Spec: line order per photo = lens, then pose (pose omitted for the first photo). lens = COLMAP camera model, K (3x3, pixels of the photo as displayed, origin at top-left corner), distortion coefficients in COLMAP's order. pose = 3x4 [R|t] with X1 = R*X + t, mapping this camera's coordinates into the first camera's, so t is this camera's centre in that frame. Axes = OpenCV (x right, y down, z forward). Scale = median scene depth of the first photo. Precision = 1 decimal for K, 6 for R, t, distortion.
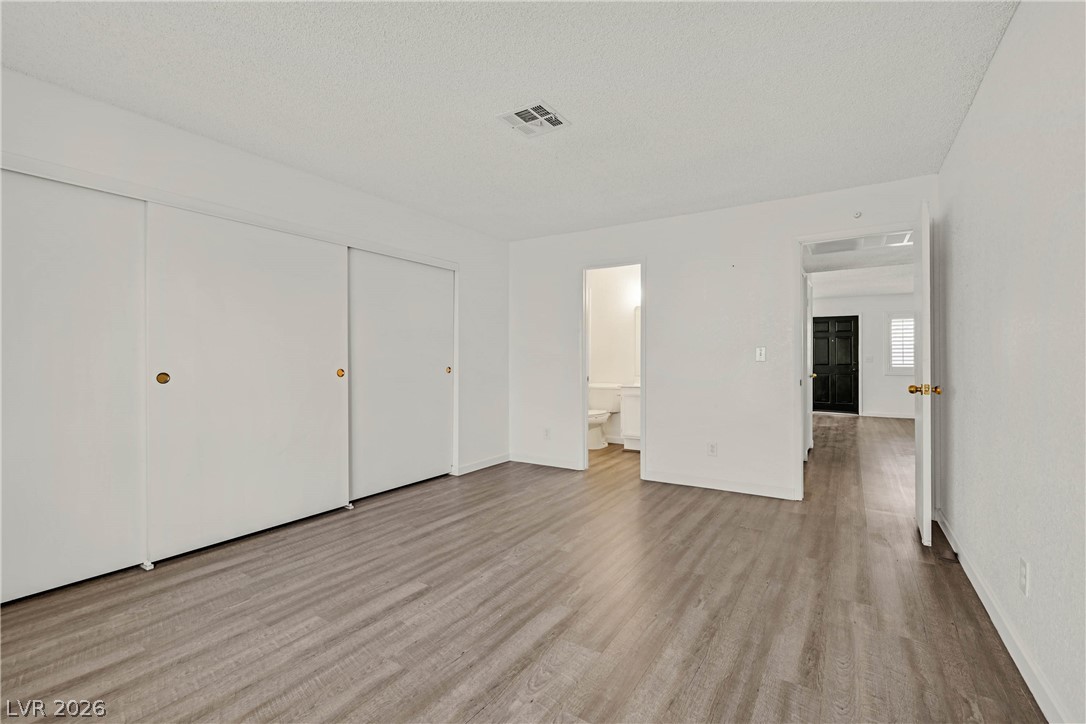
lens RADIAL K [[474.5, 0, 545.7], [0, 474.5, 360.7], [0, 0, 1]] dist [0.001002, 0.000040]
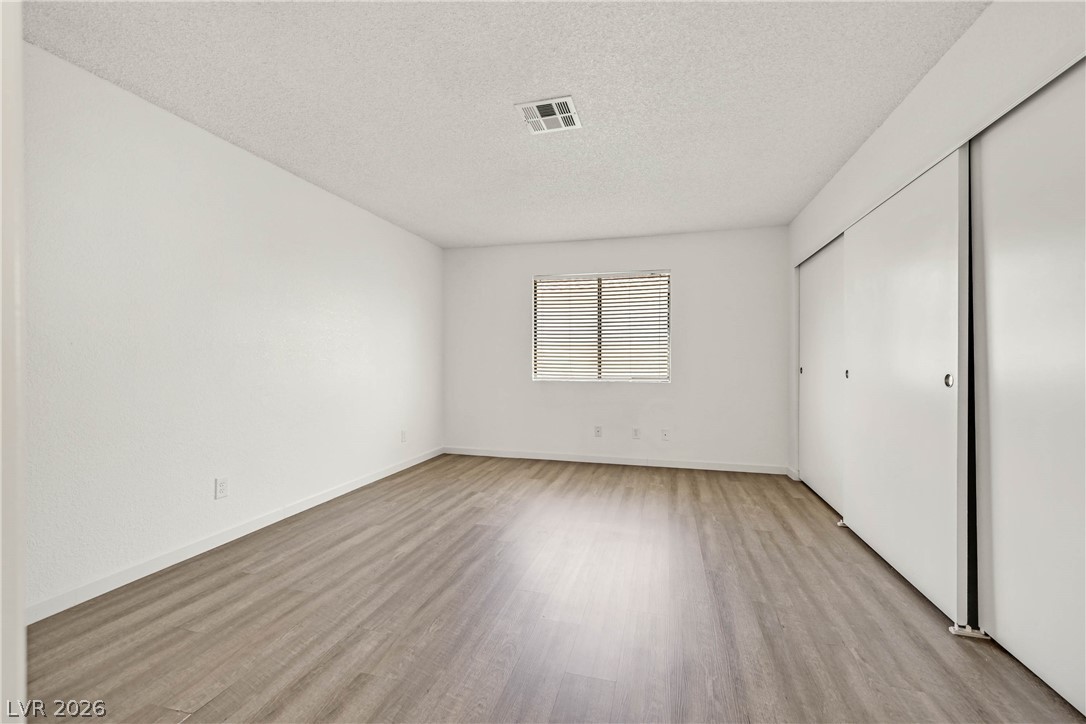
lens RADIAL K [[449.7, 0, 541.9], [0, 449.7, 362.2], [0, 0, 1]] dist [0.001948, -0.000128]
pose [[-0.957006, -0.000402, -0.290067, 0.263099], [-0.001164, 0.999996, 0.002455, 0.005778], [0.290065, 0.002687, -0.957003, 1.911630]]
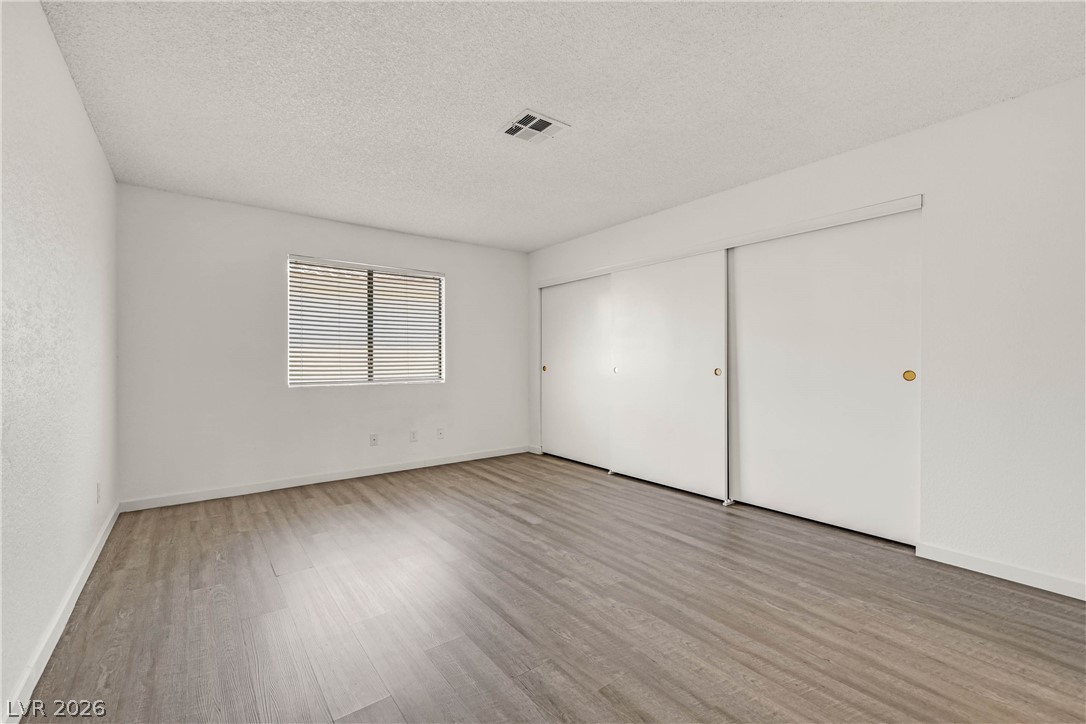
lens RADIAL K [[463.4, 0, 546.1], [0, 463.4, 359.7], [0, 0, 1]] dist [0.002043, -0.000033]
pose [[-0.343336, 0.000117, -0.939213, 0.927728], [0.002236, 0.999997, -0.000693, -0.001212], [0.939210, -0.002338, -0.343335, 1.387222]]
